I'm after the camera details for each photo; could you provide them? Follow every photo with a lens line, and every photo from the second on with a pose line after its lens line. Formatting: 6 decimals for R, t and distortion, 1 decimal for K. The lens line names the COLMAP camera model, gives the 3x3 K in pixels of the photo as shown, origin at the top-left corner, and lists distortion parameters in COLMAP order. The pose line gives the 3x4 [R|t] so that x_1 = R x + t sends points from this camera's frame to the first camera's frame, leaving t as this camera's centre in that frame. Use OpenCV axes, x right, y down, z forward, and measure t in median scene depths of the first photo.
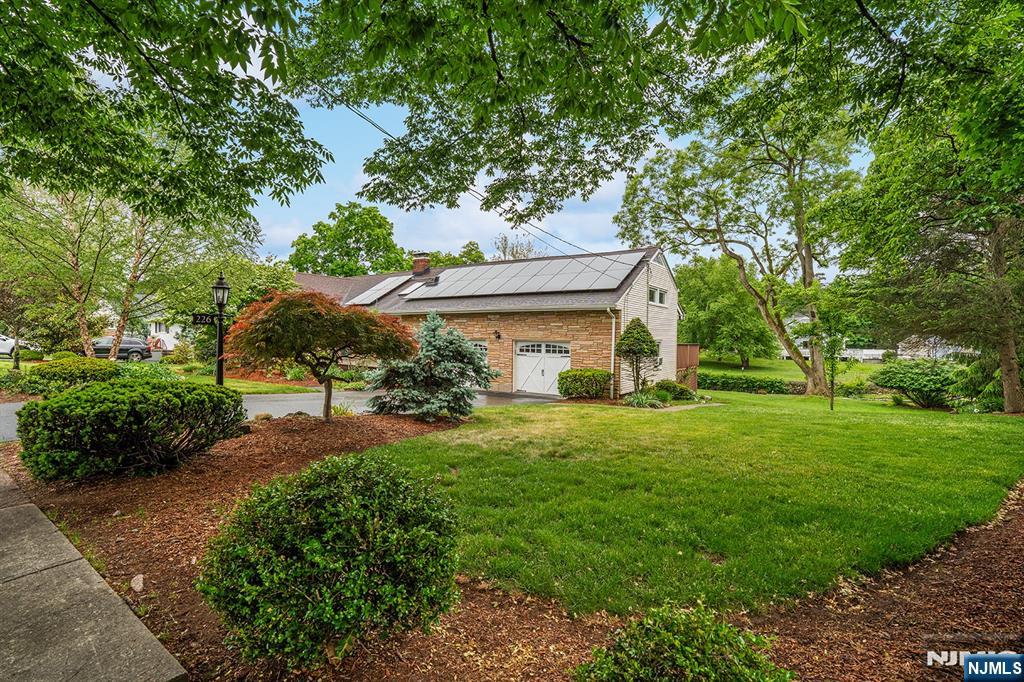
lens RADIAL K [[517.1, 0, 510.6], [0, 517.1, 336.6], [0, 0, 1]] dist [-0.075687, 0.037529]
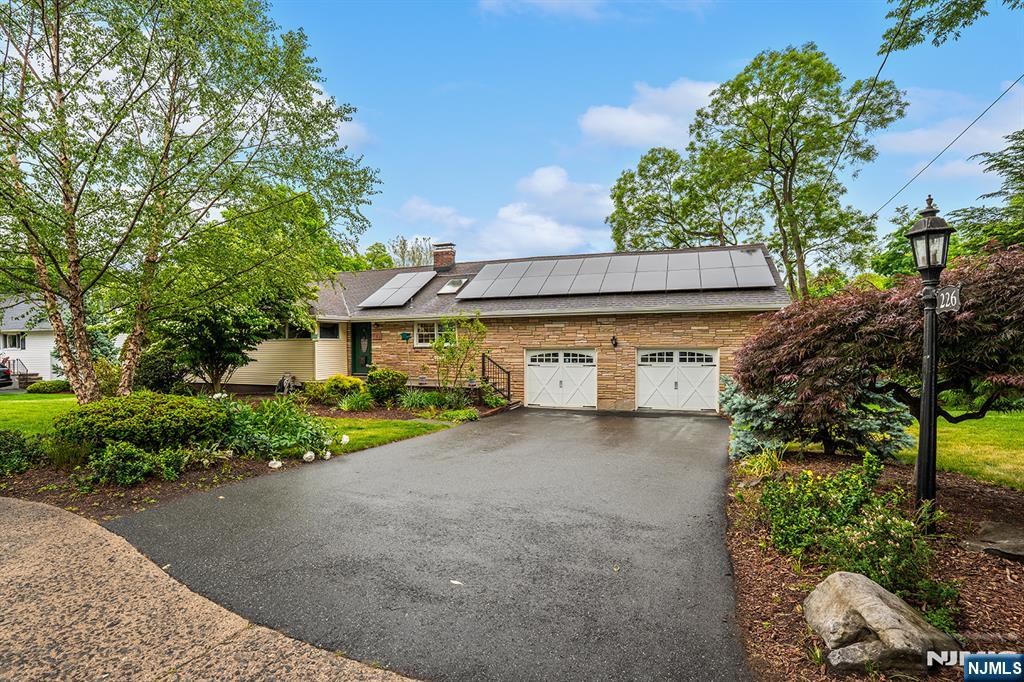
lens RADIAL K [[517.1, 0, 510.6], [0, 517.1, 336.6], [0, 0, 1]] dist [-0.075687, 0.037529]
pose [[0.963745, -0.013354, 0.266490, -0.403111], [0.017969, 0.999728, -0.014886, -0.002335], [-0.266219, 0.019135, 0.963723, 0.251364]]
